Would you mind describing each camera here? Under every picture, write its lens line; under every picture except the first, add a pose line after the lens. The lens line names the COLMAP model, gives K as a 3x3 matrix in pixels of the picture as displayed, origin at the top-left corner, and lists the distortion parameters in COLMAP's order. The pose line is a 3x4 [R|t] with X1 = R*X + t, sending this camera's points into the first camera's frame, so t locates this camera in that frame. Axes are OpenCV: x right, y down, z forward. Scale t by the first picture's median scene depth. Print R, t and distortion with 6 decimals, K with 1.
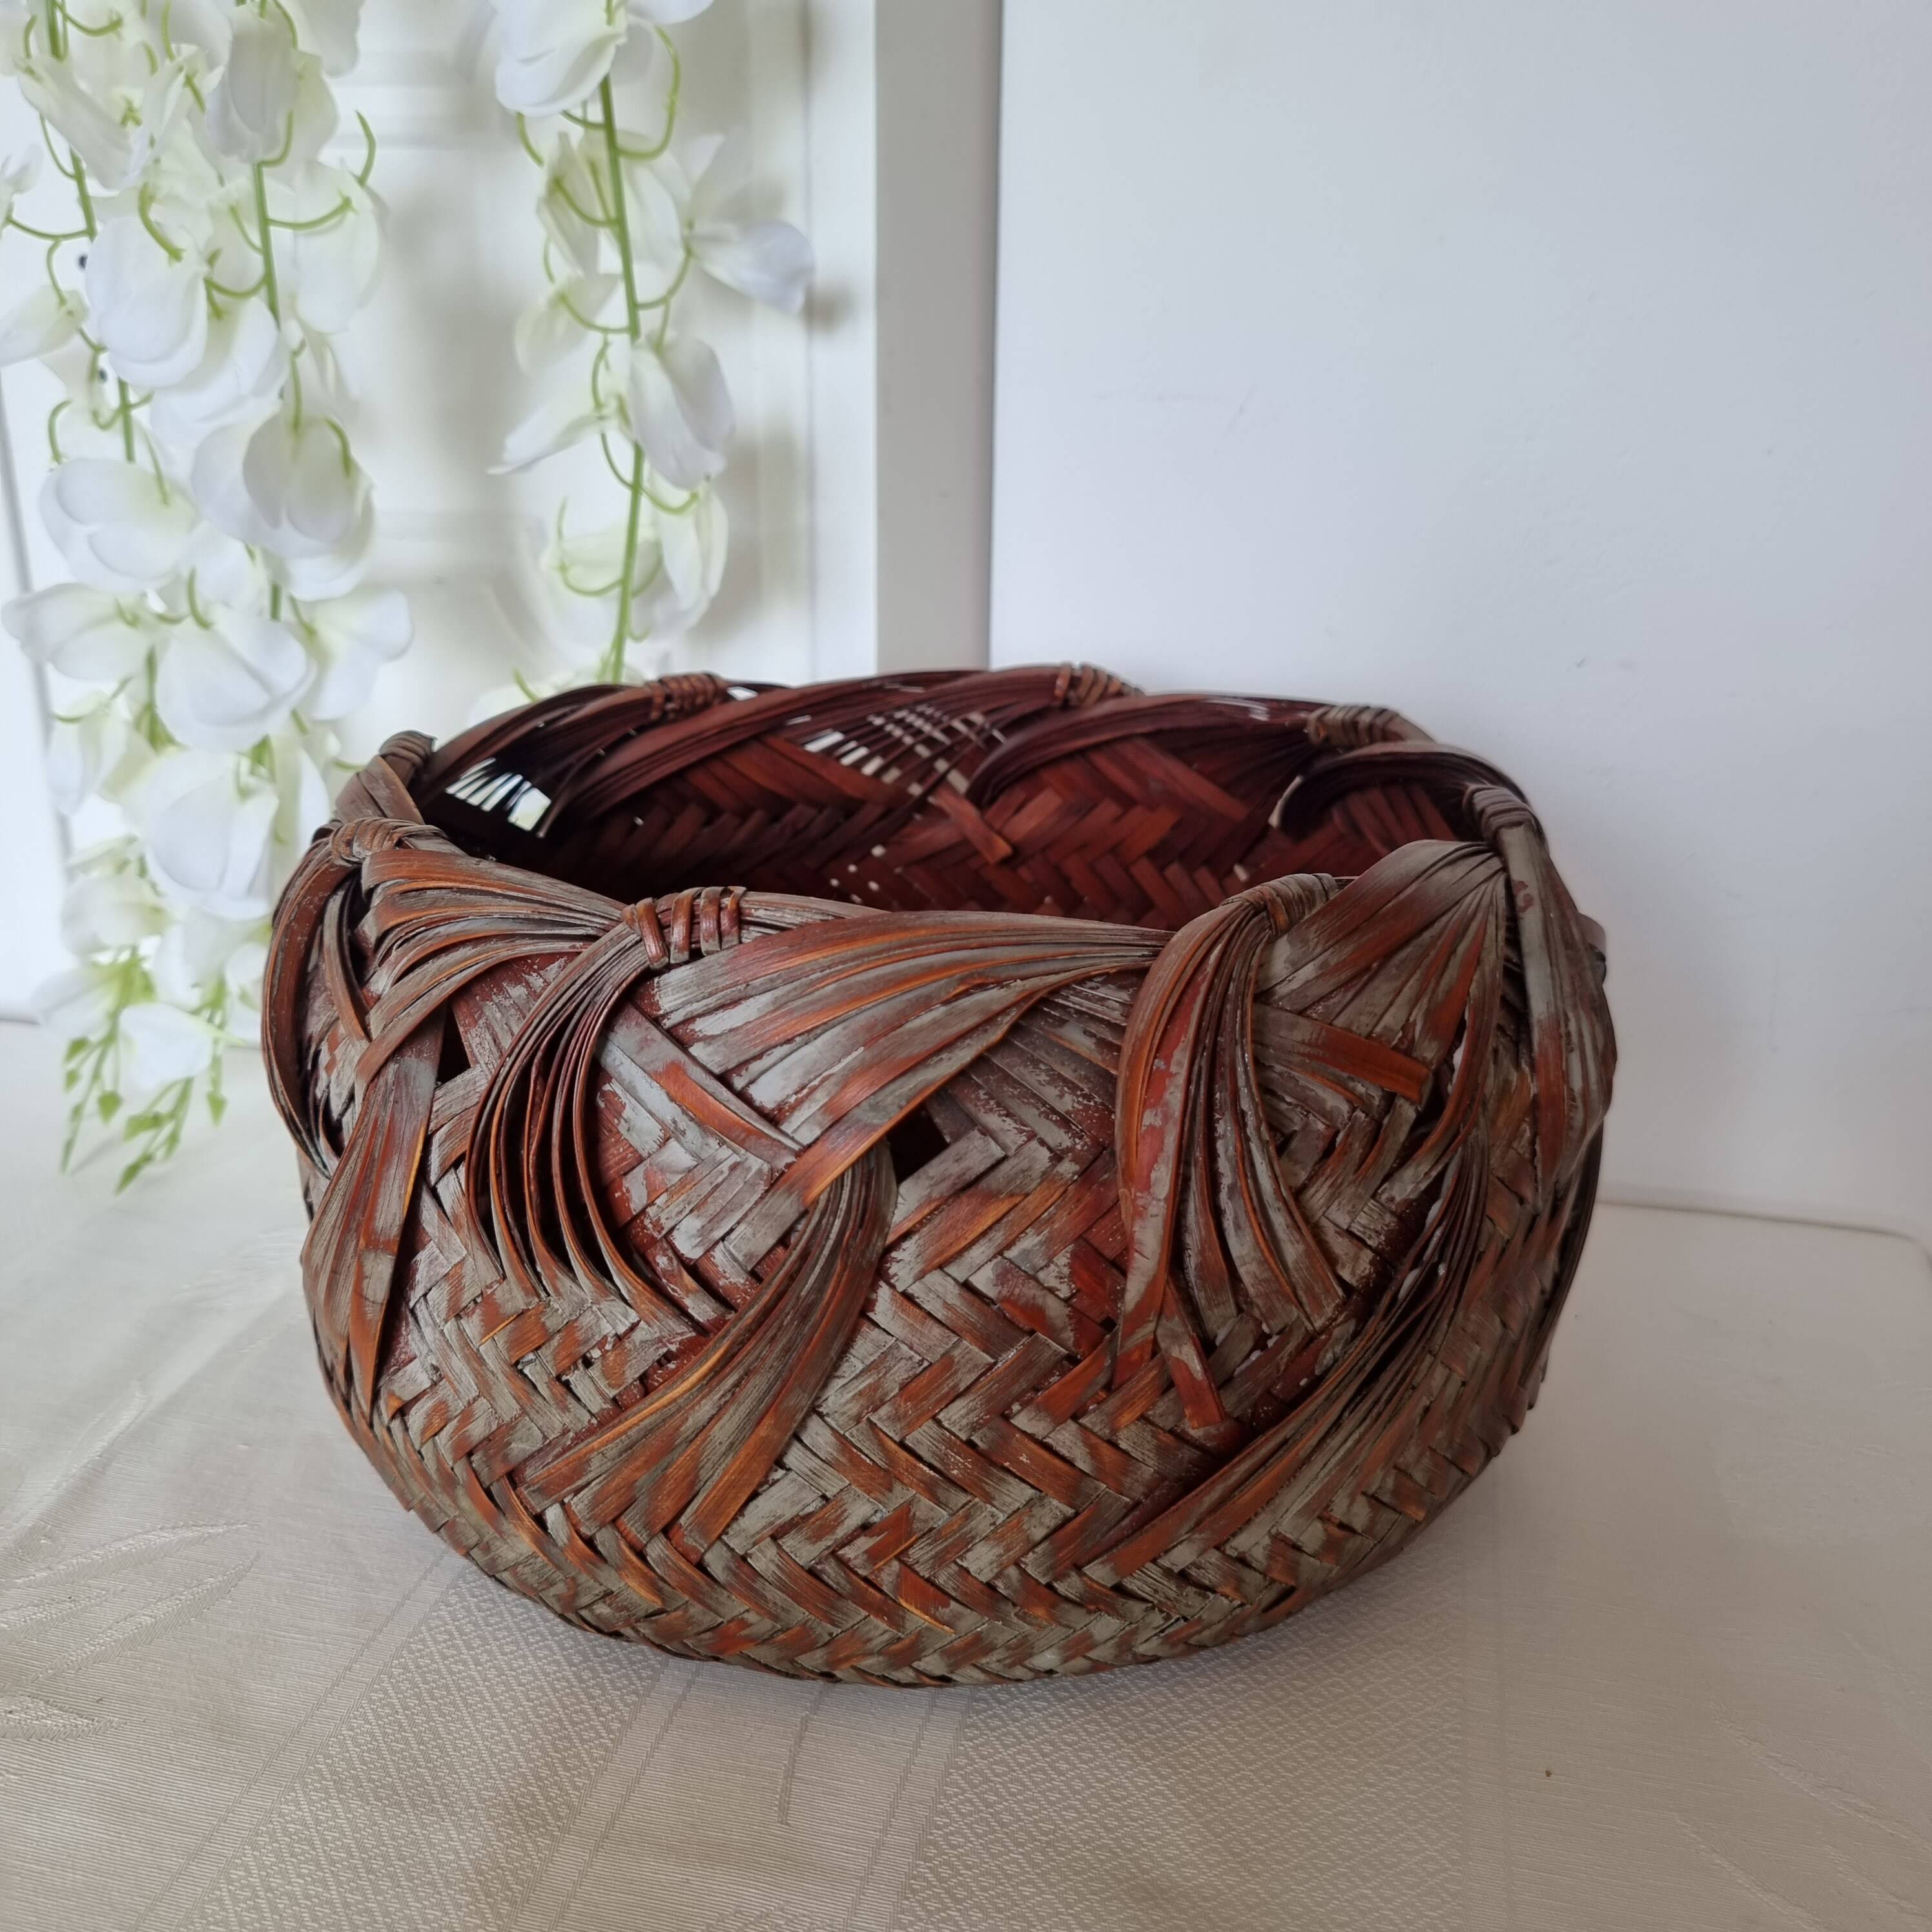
lens RADIAL K [[1827.3, 0, 962.1], [0, 1827.3, 947.9], [0, 0, 1]] dist [0.059576, -0.161740]
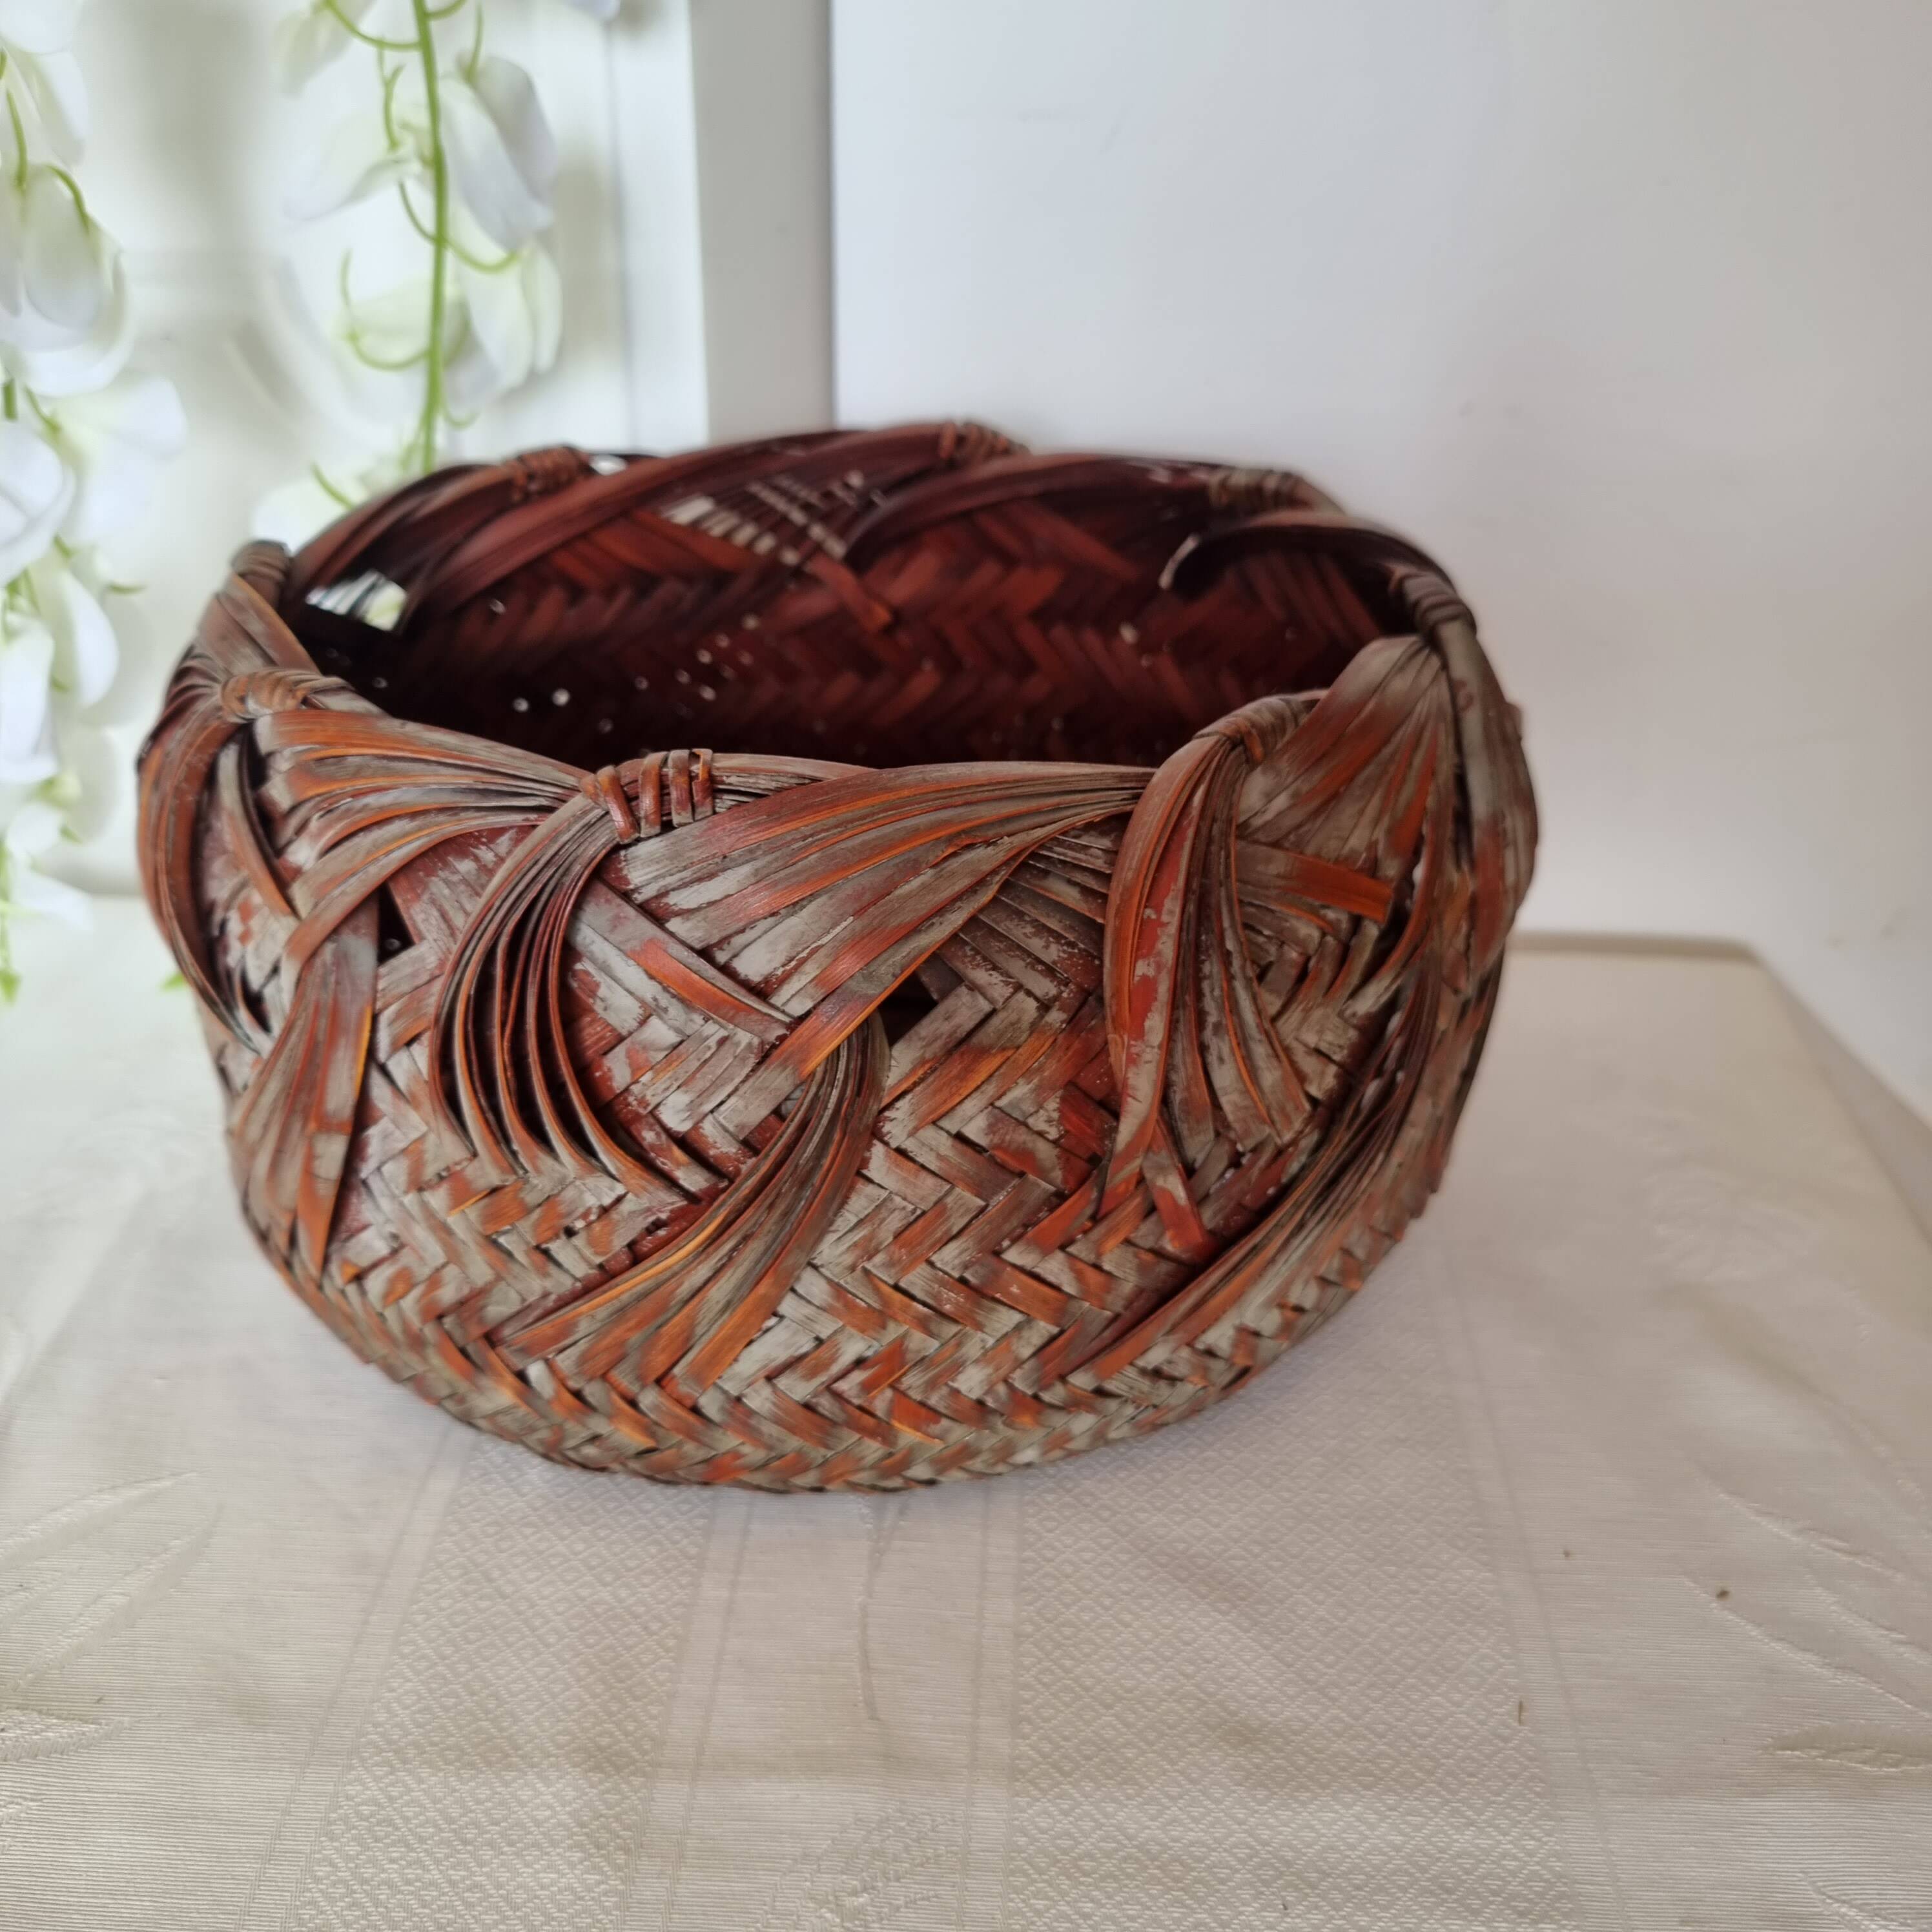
lens RADIAL K [[1848.9, 0, 973.6], [0, 1848.9, 967.0], [0, 0, 1]] dist [0.022254, -0.022947]
pose [[0.989157, -0.063787, 0.132286, -0.112396], [0.036617, 0.979424, 0.198464, -0.102822], [-0.142224, -0.191468, 0.971140, 0.031500]]
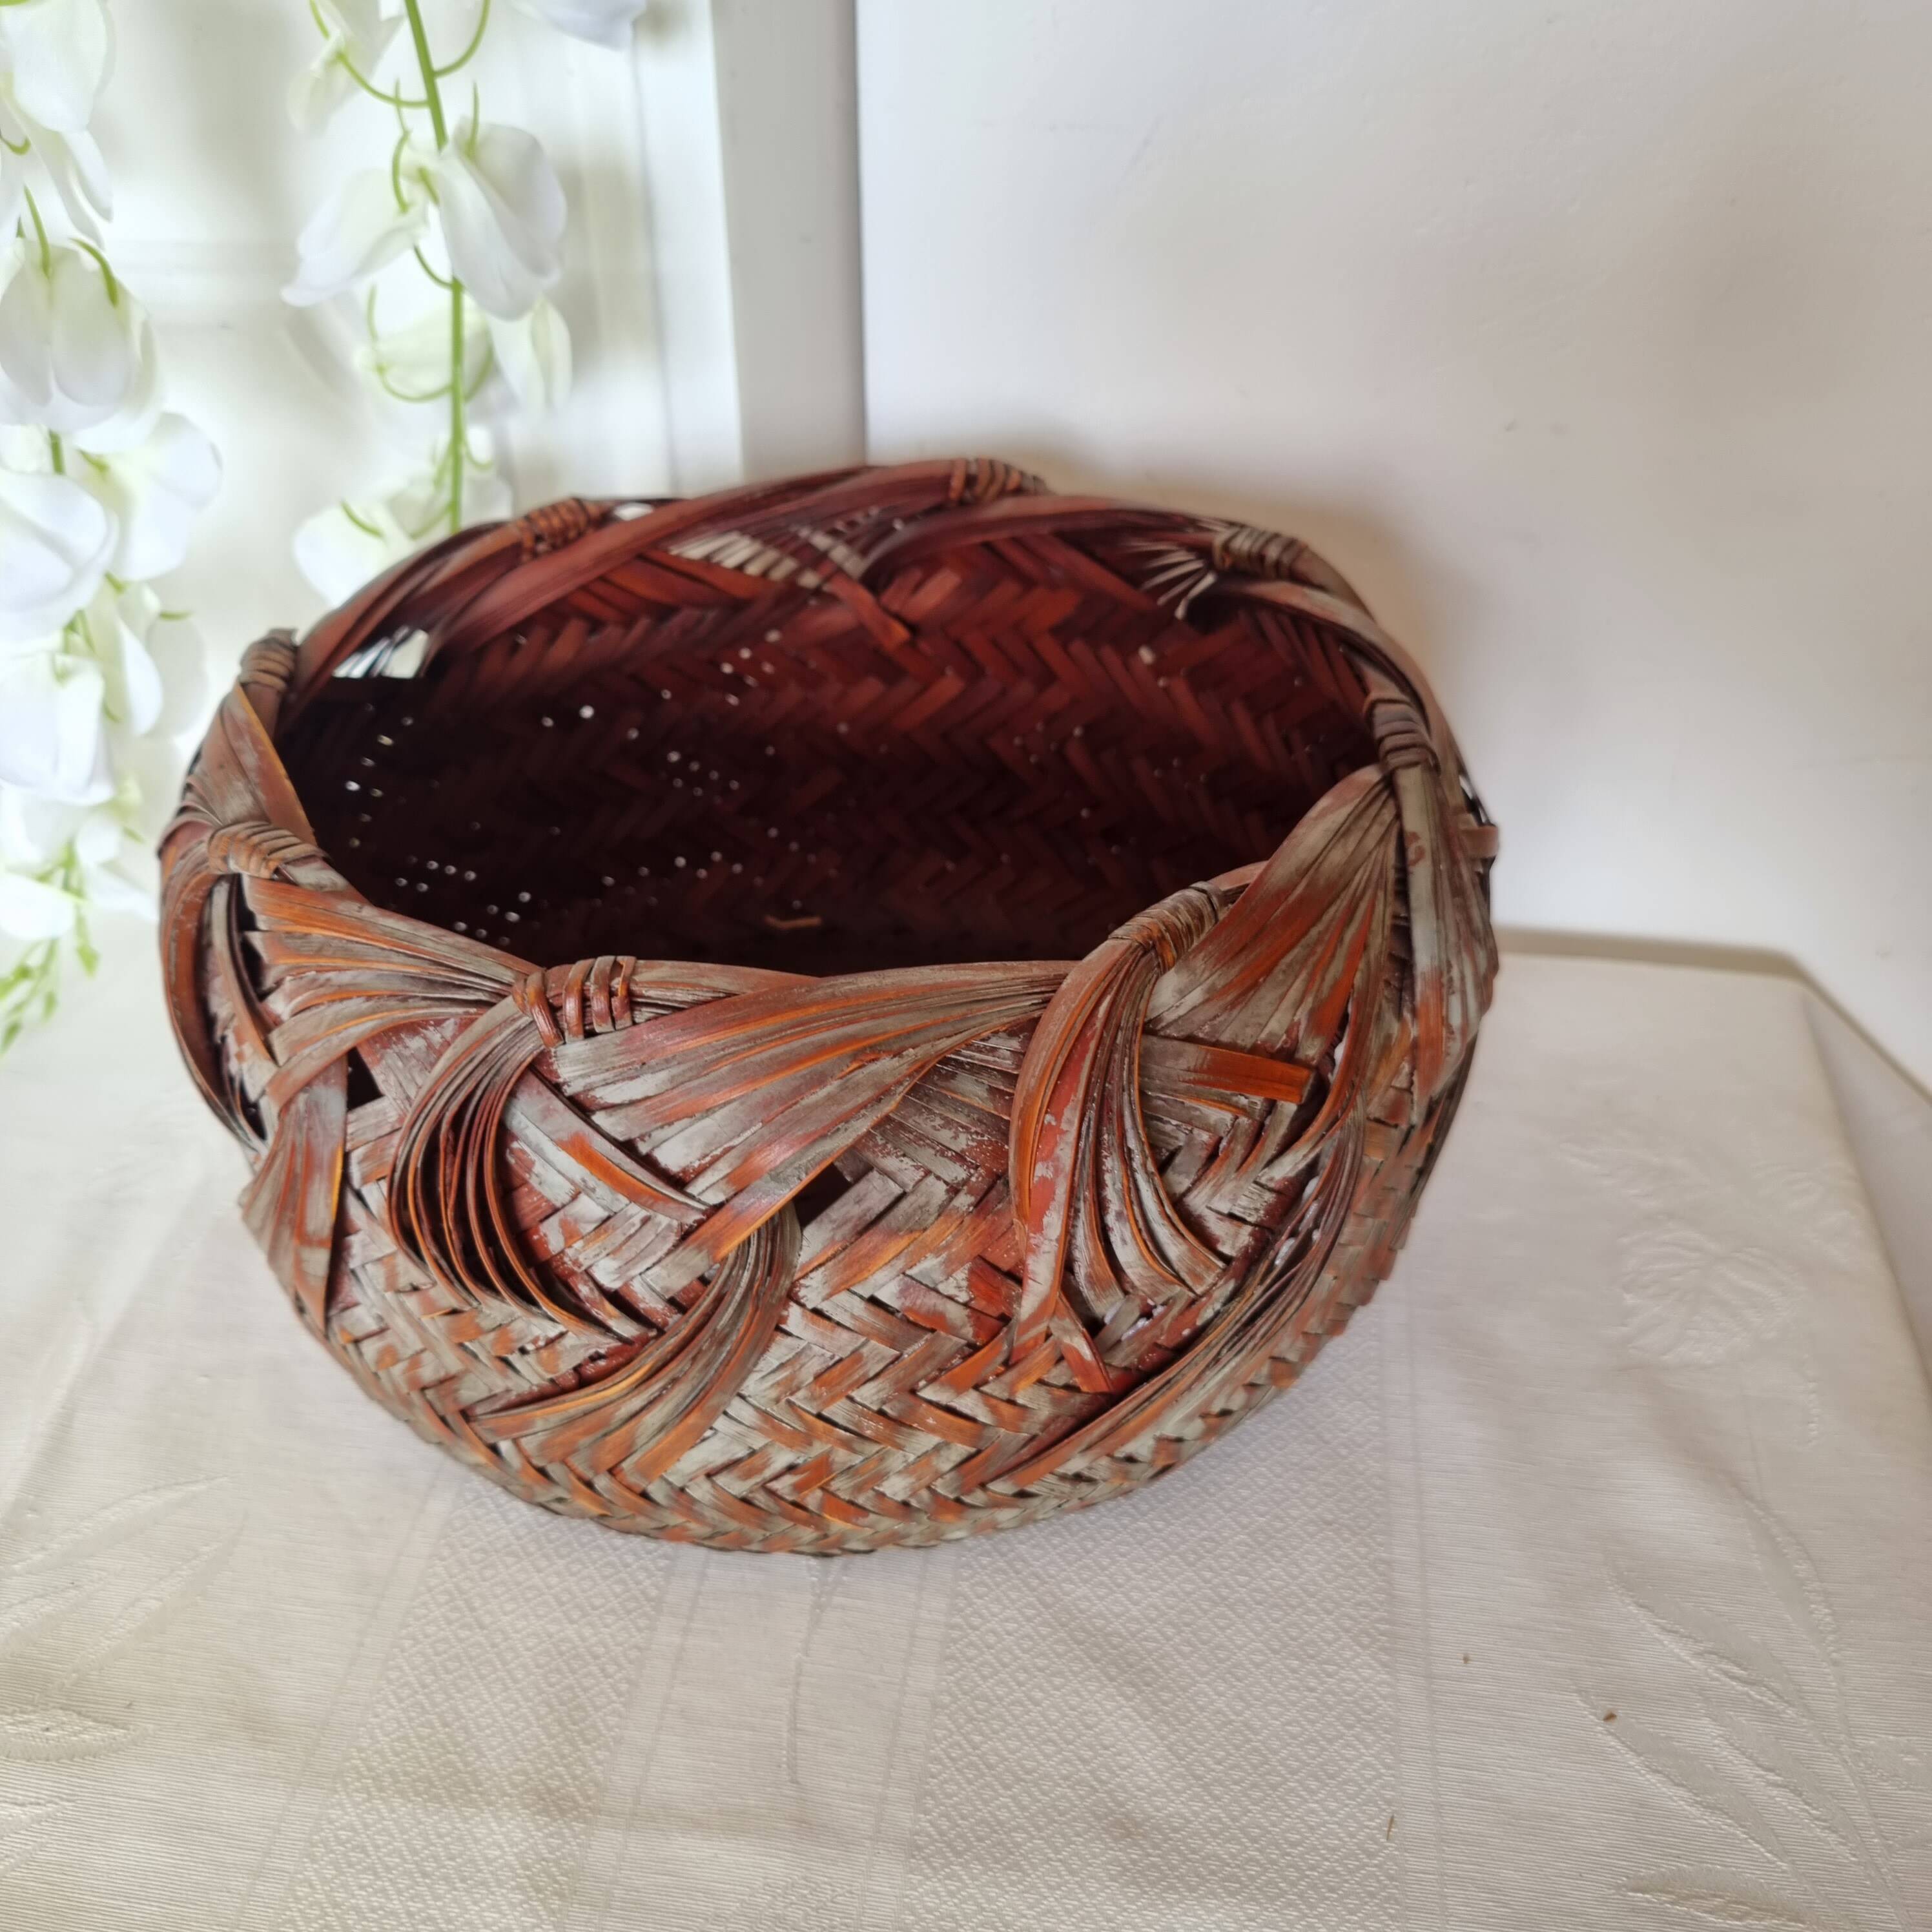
lens RADIAL K [[1848.3, 0, 941.4], [0, 1848.3, 923.0], [0, 0, 1]] dist [0.014974, -0.001532]
pose [[0.999068, -0.036625, 0.022846, 0.025380], [0.027439, 0.947393, 0.318895, -0.351550], [-0.033324, -0.317971, 0.947515, 0.043100]]
